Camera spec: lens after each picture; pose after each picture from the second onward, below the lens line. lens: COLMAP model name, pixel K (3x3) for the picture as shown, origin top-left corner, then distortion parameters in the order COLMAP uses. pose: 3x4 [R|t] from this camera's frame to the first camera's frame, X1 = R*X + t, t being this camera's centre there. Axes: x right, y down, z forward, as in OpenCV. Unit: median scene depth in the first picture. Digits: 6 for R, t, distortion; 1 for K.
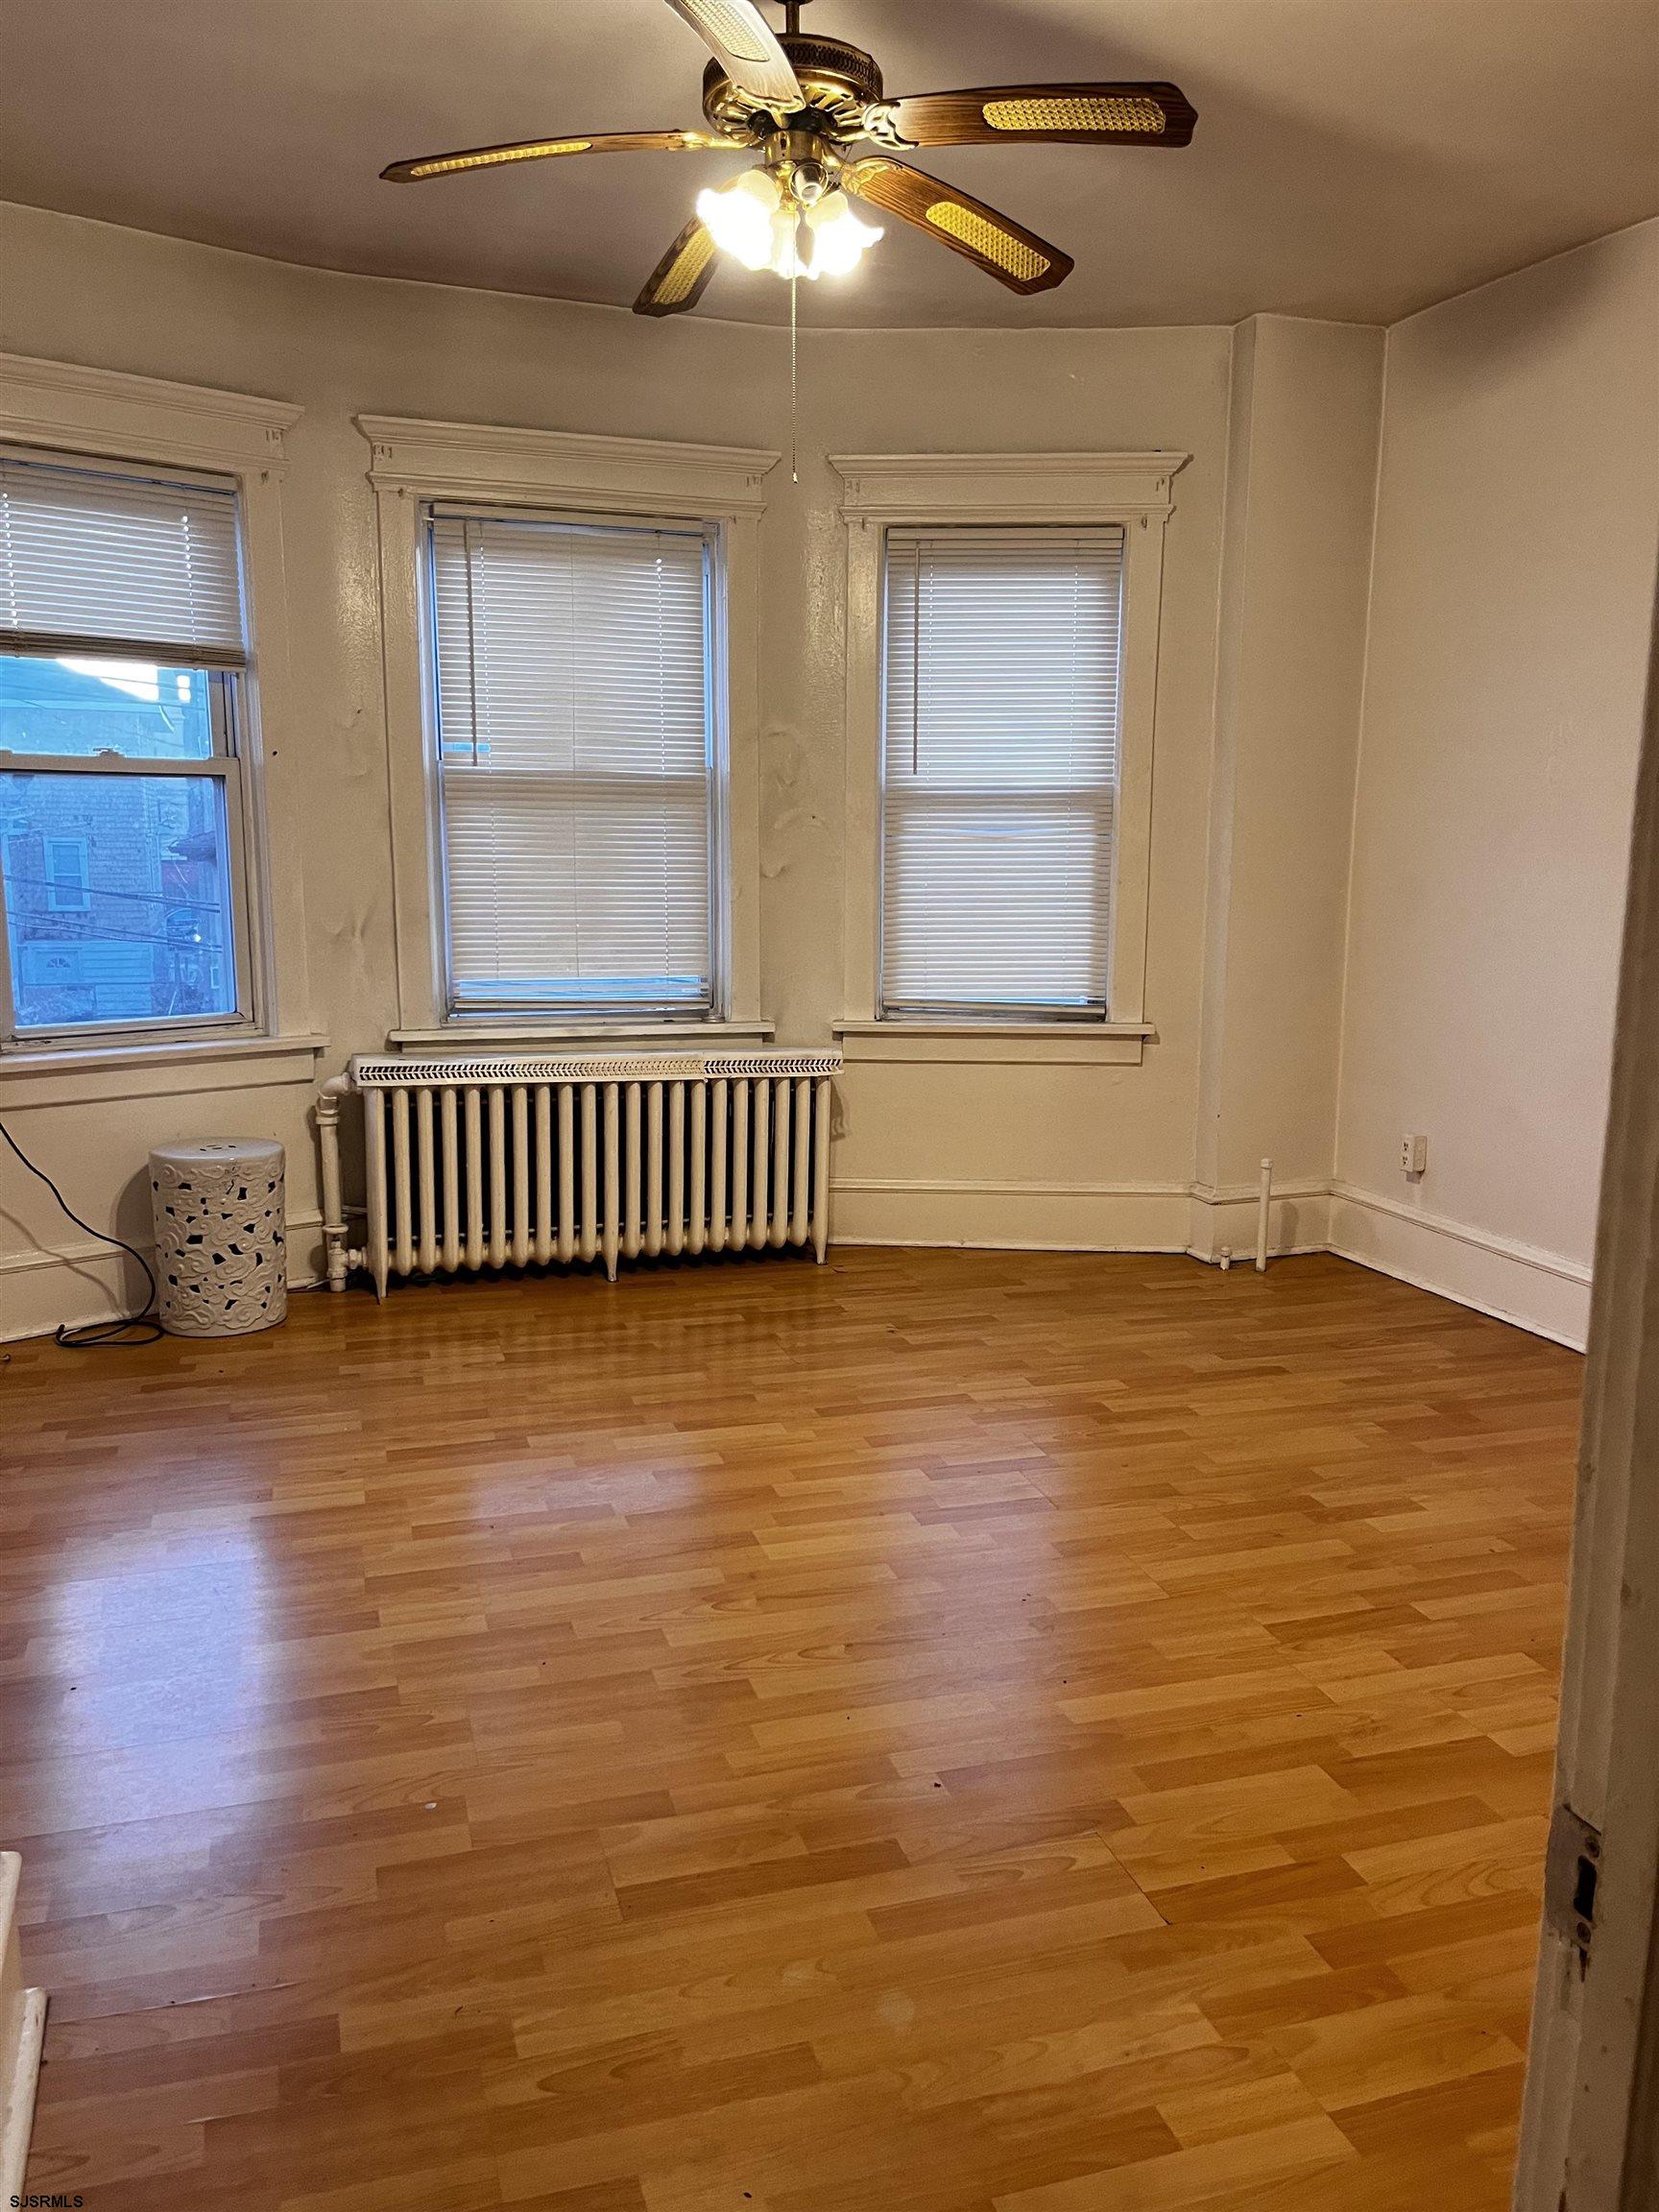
lens RADIAL K [[1672.9, 0, 829.5], [0, 1672.9, 1117.4], [0, 0, 1]] dist [0.070254, -0.100996]
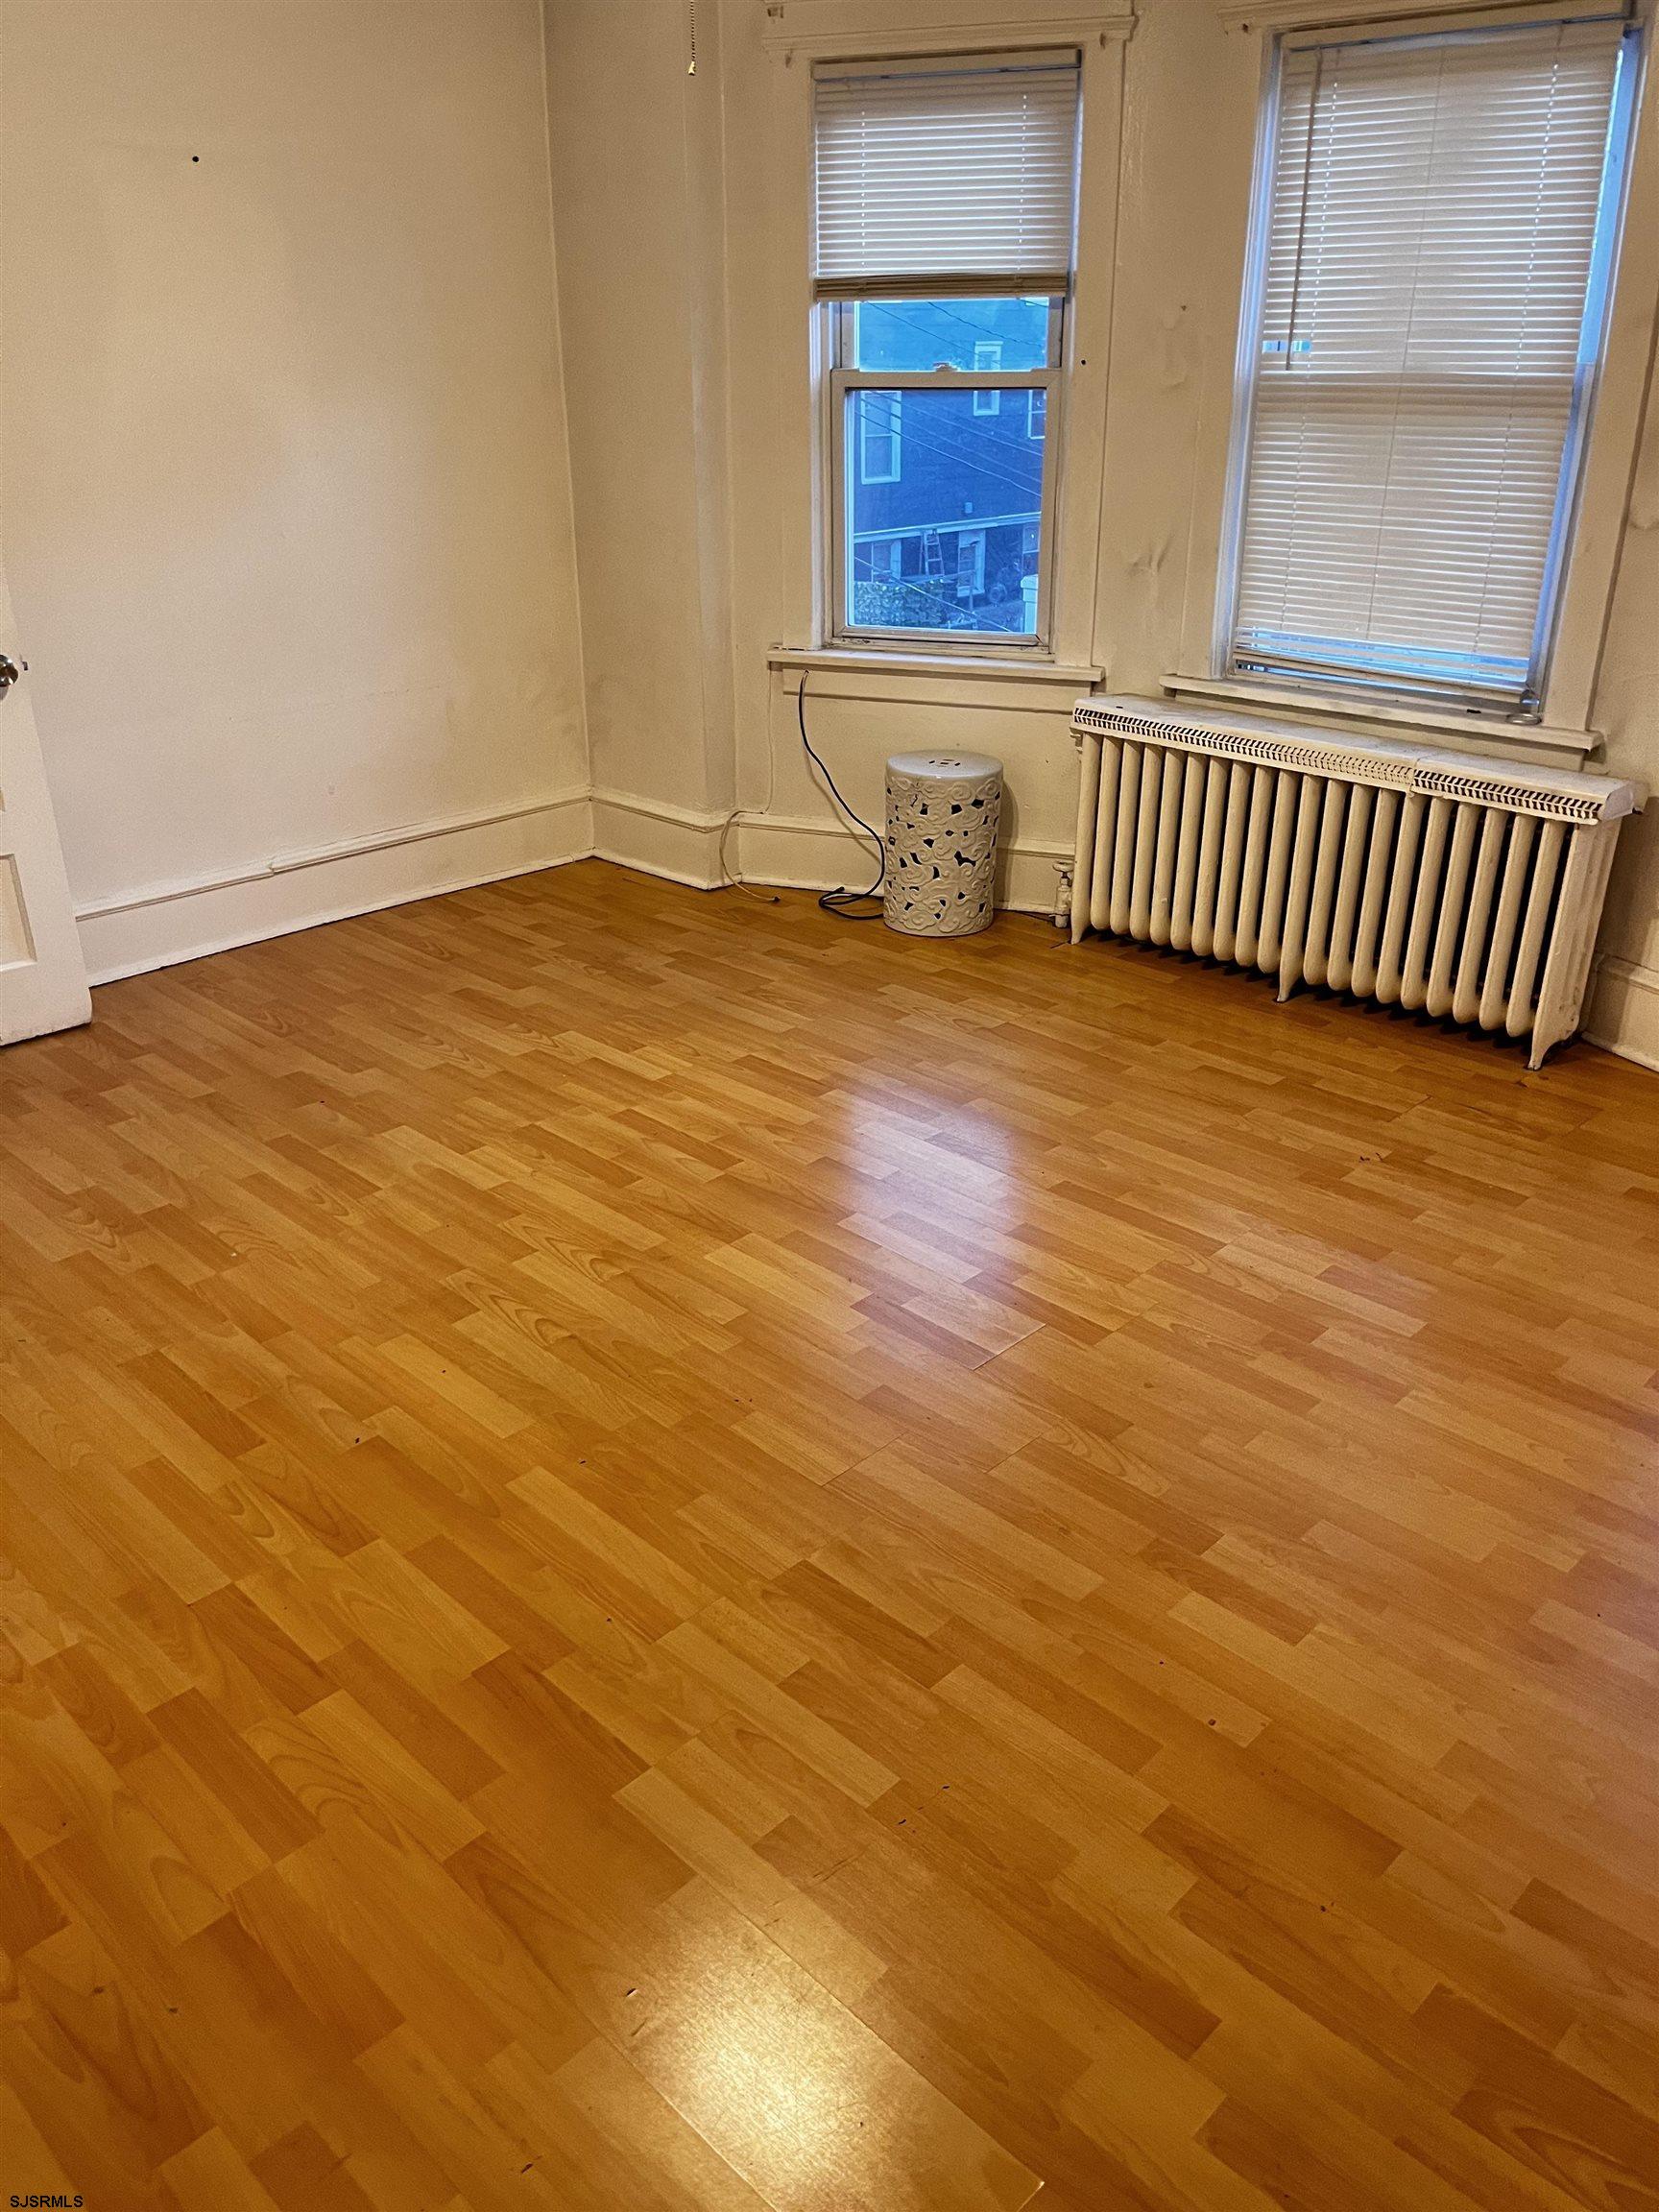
lens RADIAL K [[1672.9, 0, 829.5], [0, 1672.9, 1117.4], [0, 0, 1]] dist [0.070254, -0.100996]
pose [[0.458864, 0.359979, -0.812317, 0.569902], [-0.143628, 0.932278, 0.332007, -0.118990], [0.876821, -0.035674, 0.479492, 0.413669]]
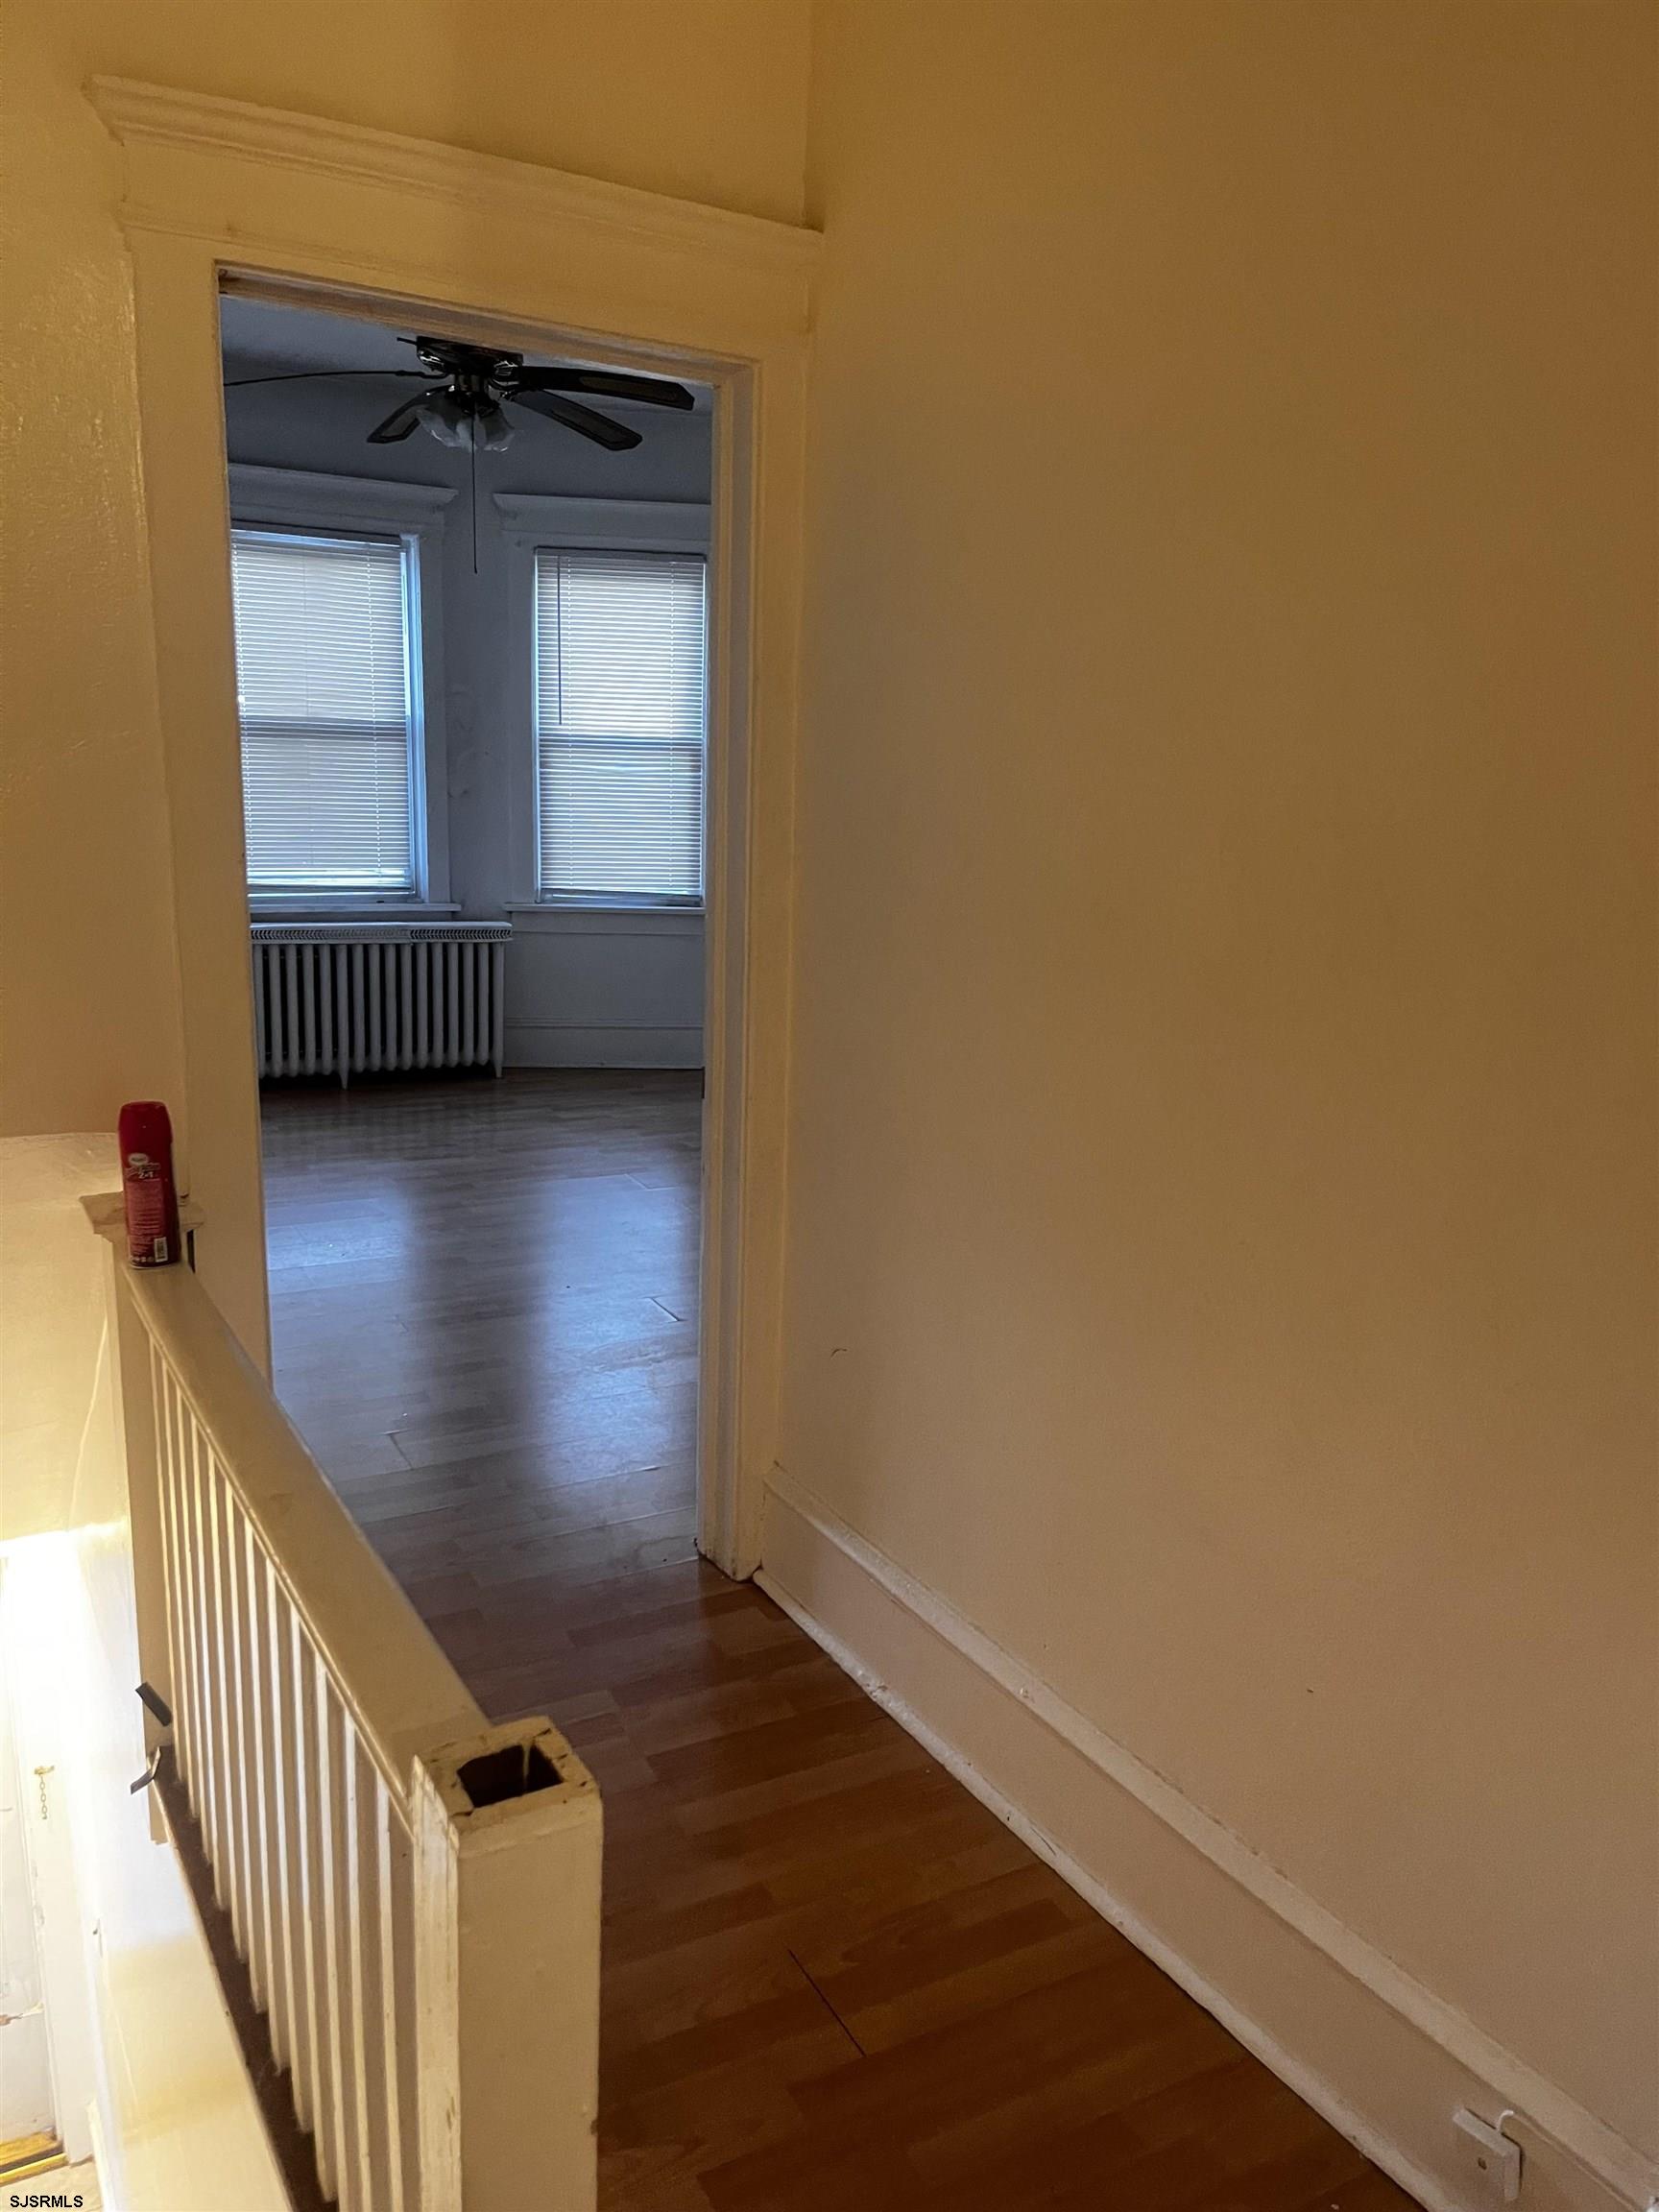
lens RADIAL K [[1672.9, 0, 829.5], [0, 1672.9, 1117.4], [0, 0, 1]] dist [0.070254, -0.100996]
pose [[0.981148, -0.016917, 0.192517, -0.004949], [0.006919, 0.998598, 0.052487, 0.057063], [-0.193135, -0.050165, 0.979889, -0.500541]]
